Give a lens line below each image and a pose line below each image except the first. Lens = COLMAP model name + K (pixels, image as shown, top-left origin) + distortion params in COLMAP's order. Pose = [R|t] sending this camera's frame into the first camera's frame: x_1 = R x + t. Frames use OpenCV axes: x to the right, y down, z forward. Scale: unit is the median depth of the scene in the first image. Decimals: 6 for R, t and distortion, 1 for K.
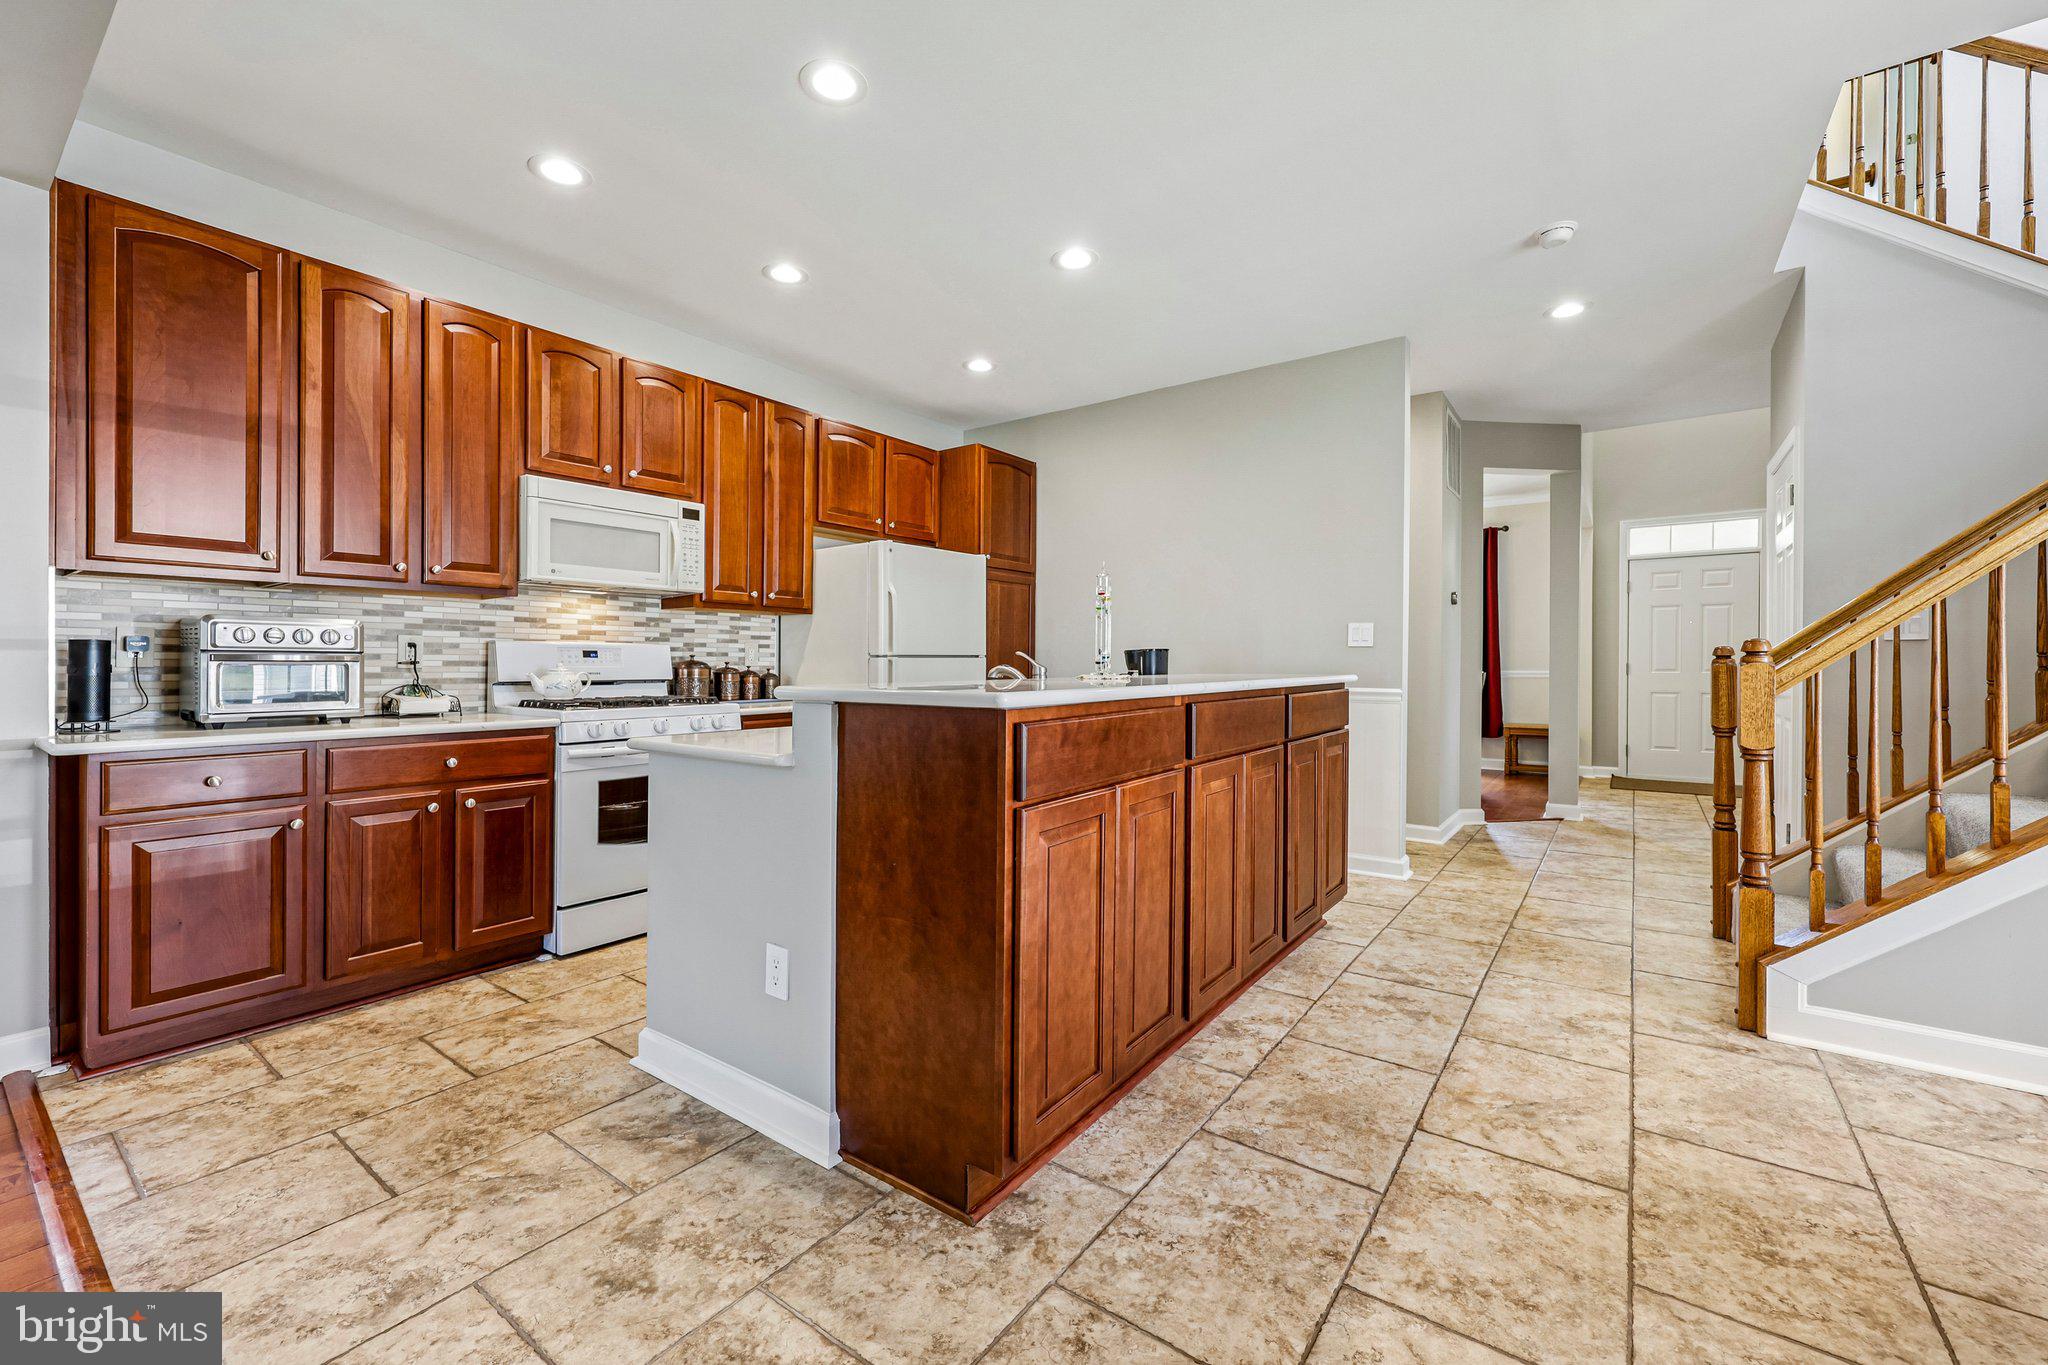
lens RADIAL K [[844.7, 0, 1076.3], [0, 844.7, 671.8], [0, 0, 1]] dist [-0.004292, 0.002084]
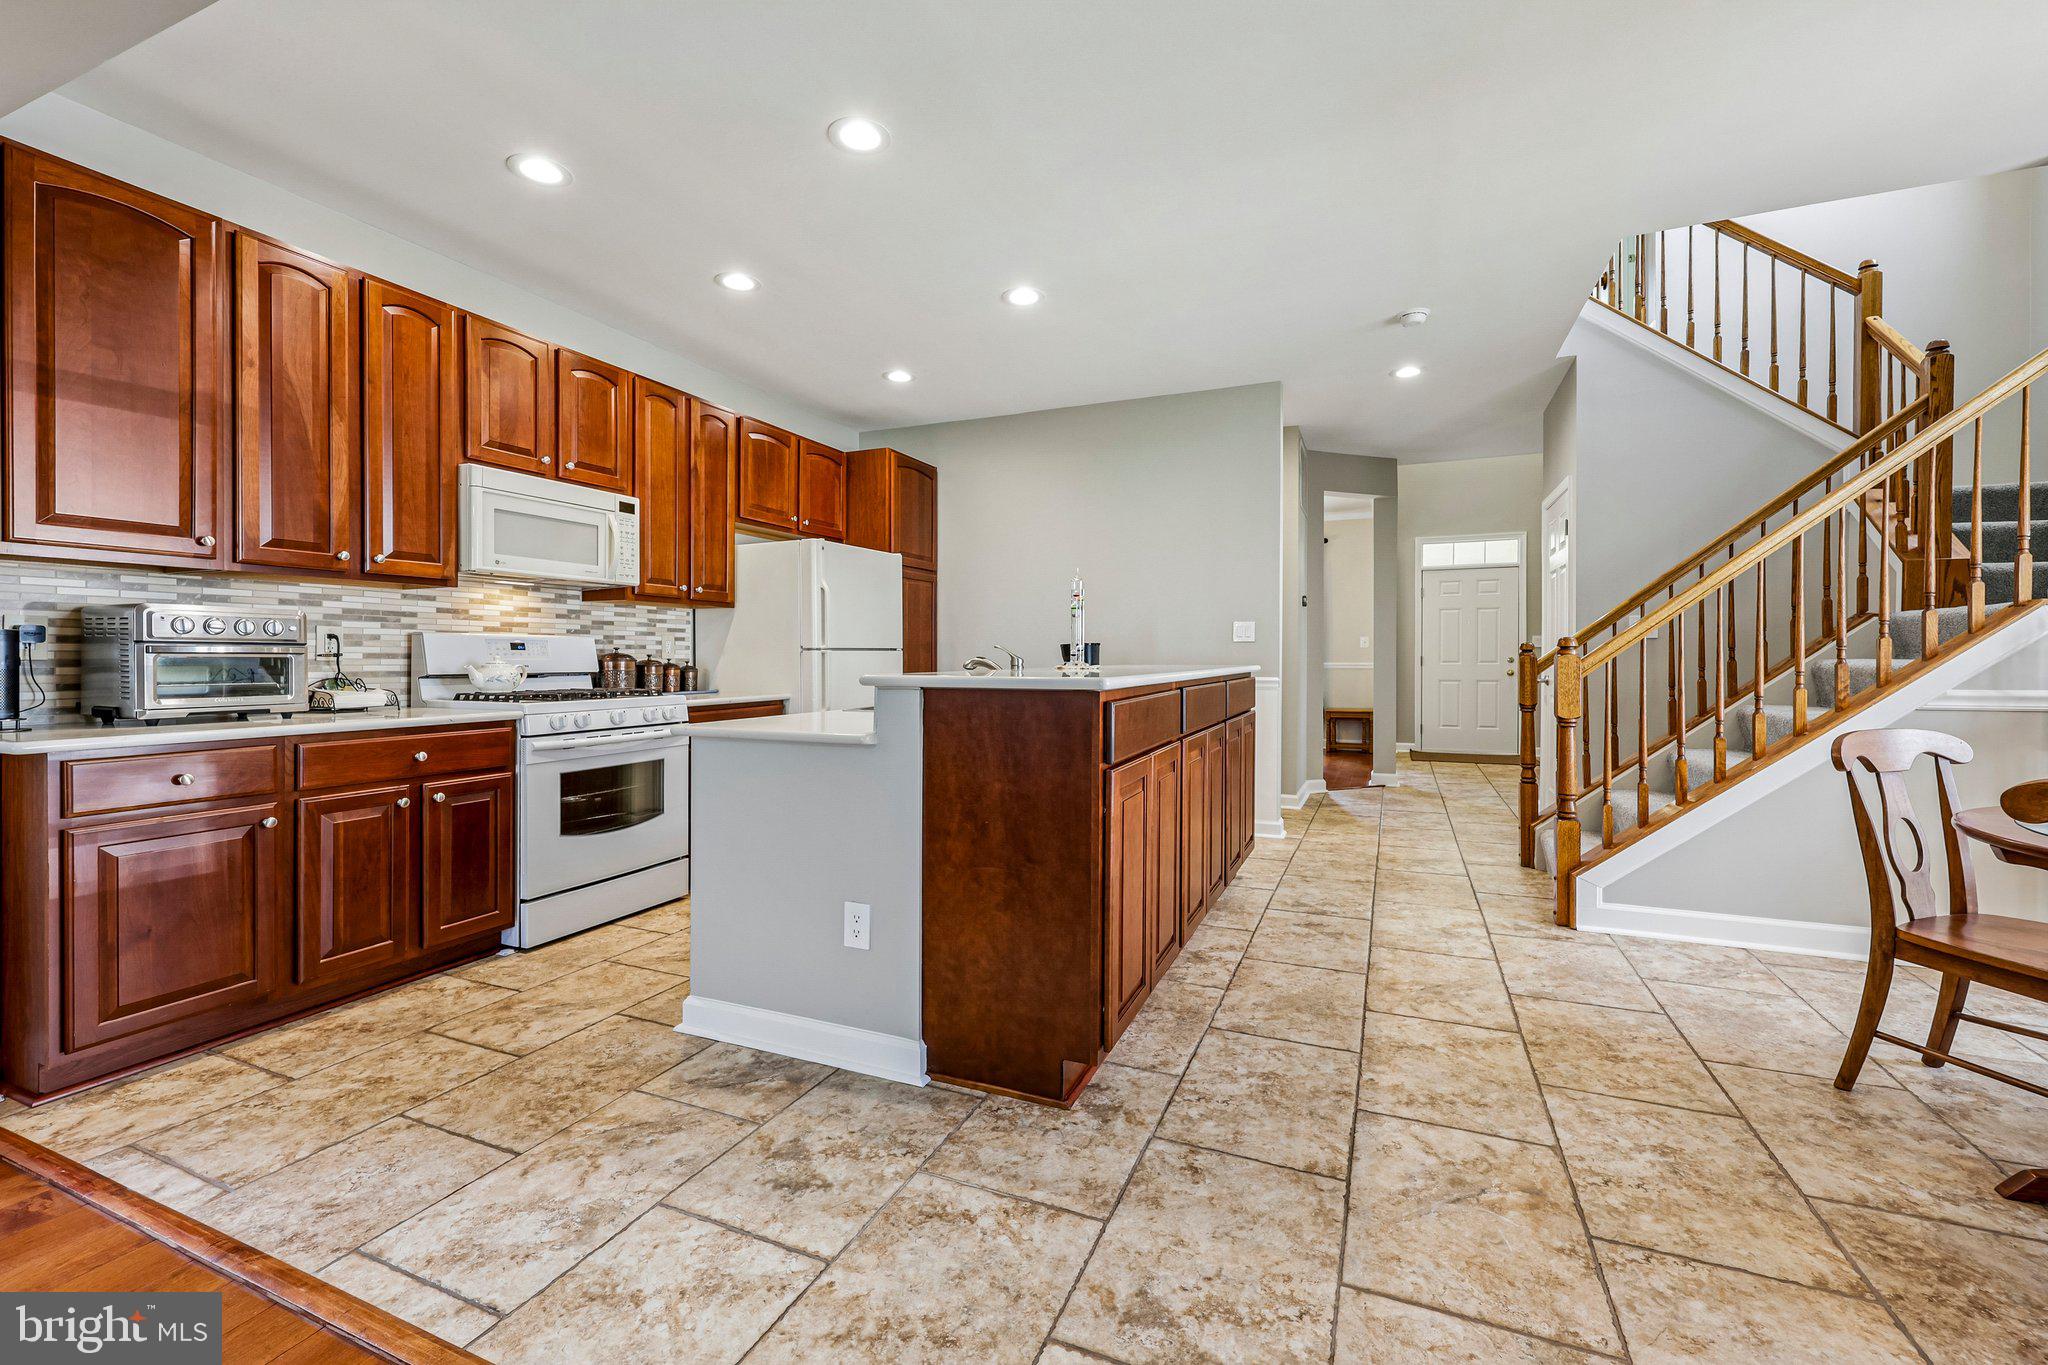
lens RADIAL K [[844.7, 0, 1056.1], [0, 844.7, 658.3], [0, 0, 1]] dist [-0.004292, 0.002084]
pose [[0.976425, -0.001295, 0.215853, -0.253169], [0.002998, 0.999967, -0.007563, 0.002707], [-0.215836, 0.008031, 0.976397, -0.131003]]
